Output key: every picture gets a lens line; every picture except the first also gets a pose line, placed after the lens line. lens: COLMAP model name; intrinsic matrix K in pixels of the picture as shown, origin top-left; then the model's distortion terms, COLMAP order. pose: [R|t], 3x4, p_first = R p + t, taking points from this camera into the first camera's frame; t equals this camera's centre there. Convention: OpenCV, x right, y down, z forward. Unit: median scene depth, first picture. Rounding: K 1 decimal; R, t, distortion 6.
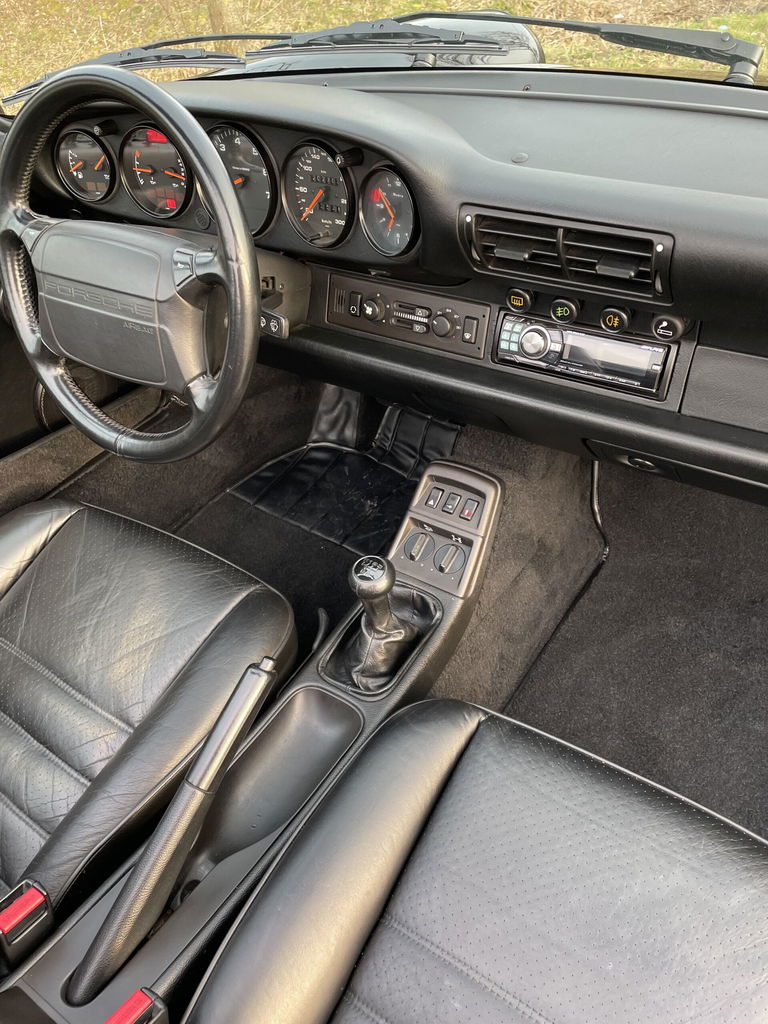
lens RADIAL K [[773.1, 0, 385.5], [0, 773.1, 522.2], [0, 0, 1]] dist [0.054514, -0.045129]
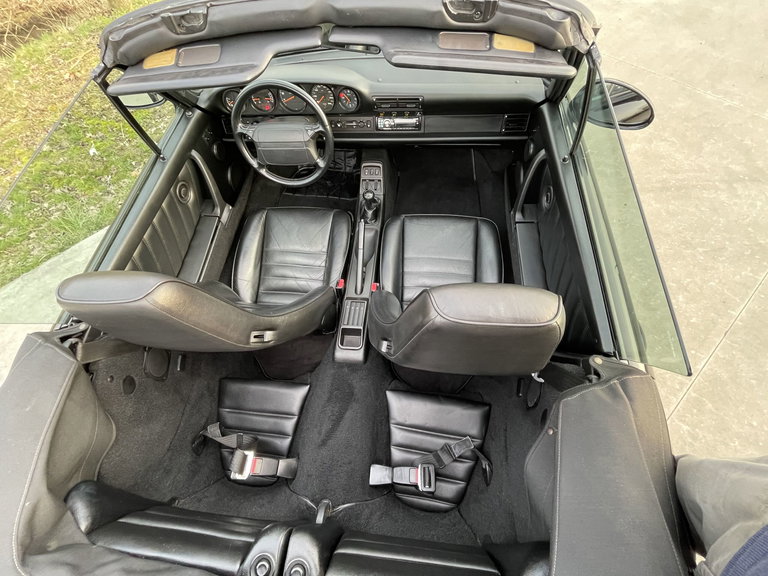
lens RADIAL K [[315.5, 0, 379.1], [0, 315.5, 287.9], [0, 0, 1]] dist [0.001239, -0.000026]
pose [[0.874566, -0.415802, 0.249485, -0.603625], [0.312704, 0.876840, 0.365196, -0.094616], [-0.370608, -0.241373, 0.896877, -0.654954]]
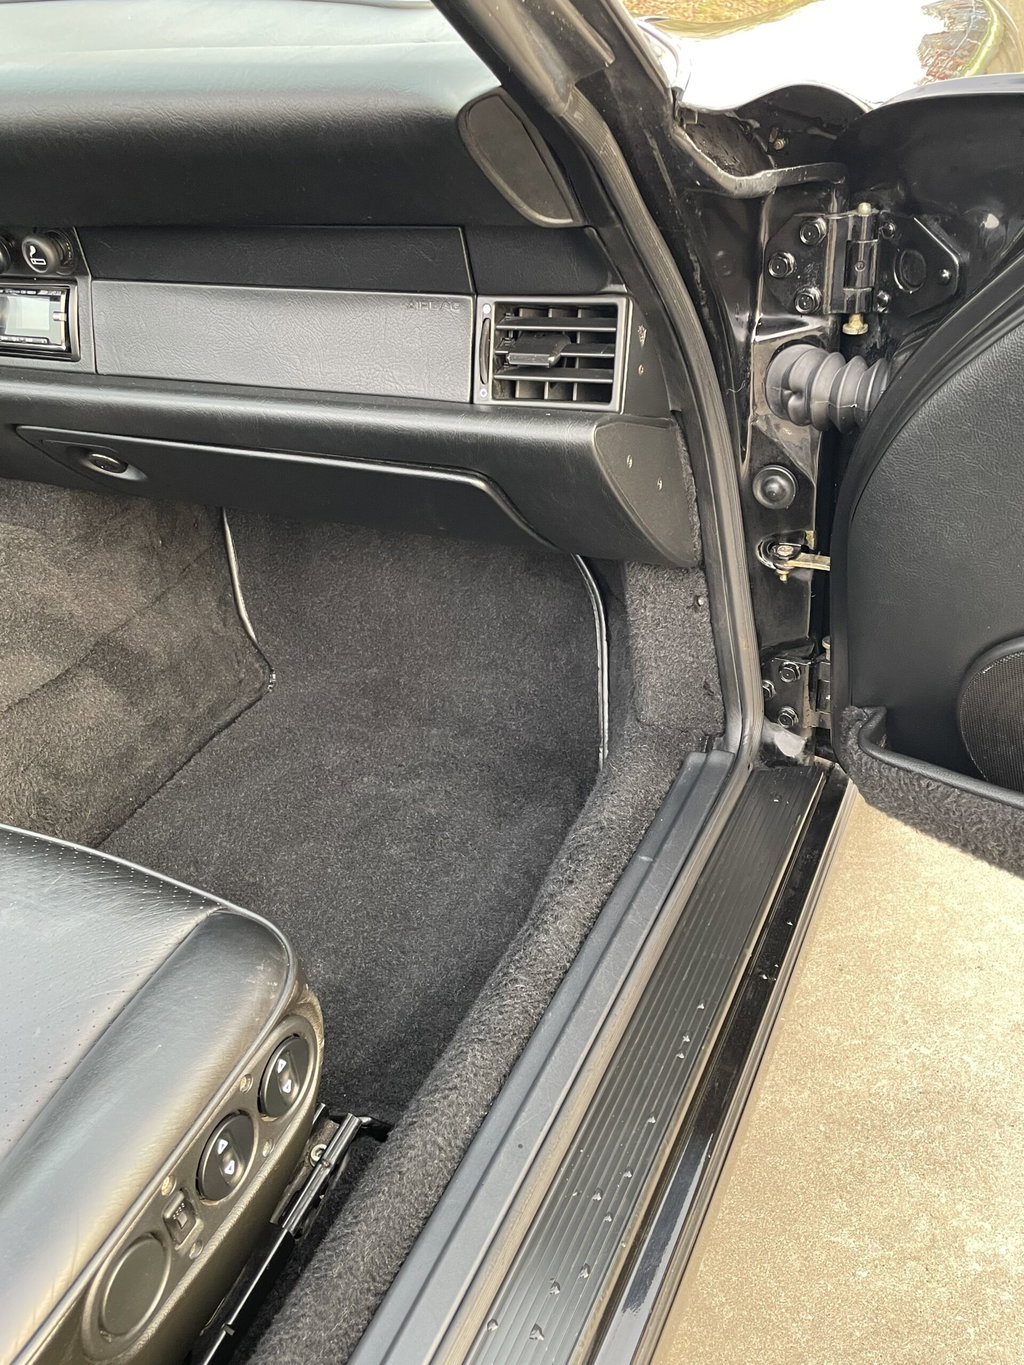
lens RADIAL K [[1196.3, 0, 516.2], [0, 1196.3, 679.5], [0, 0, 1]] dist [0.004990, -0.000656]
pose [[0.984864, -0.077127, 0.155225, 0.570108], [0.098259, 0.986176, -0.133422, 0.351494], [-0.142788, 0.146655, 0.978828, -0.169923]]
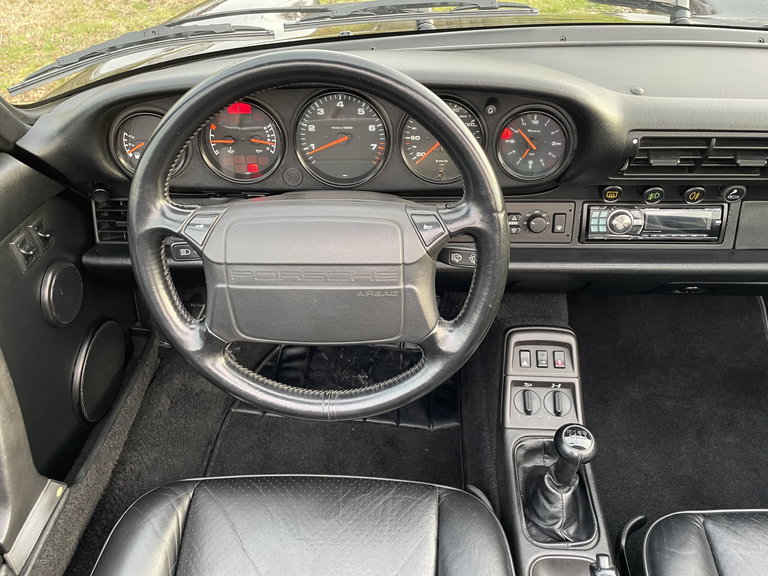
lens RADIAL K [[579.9, 0, 385.6], [0, 579.9, 284.4], [0, 0, 1]] dist [0.054514, -0.045129]
pose [[0.855321, -0.259269, 0.448559, -0.602363], [0.298269, 0.954328, -0.017139, -0.230493], [-0.423629, 0.148451, 0.893589, 0.307344]]
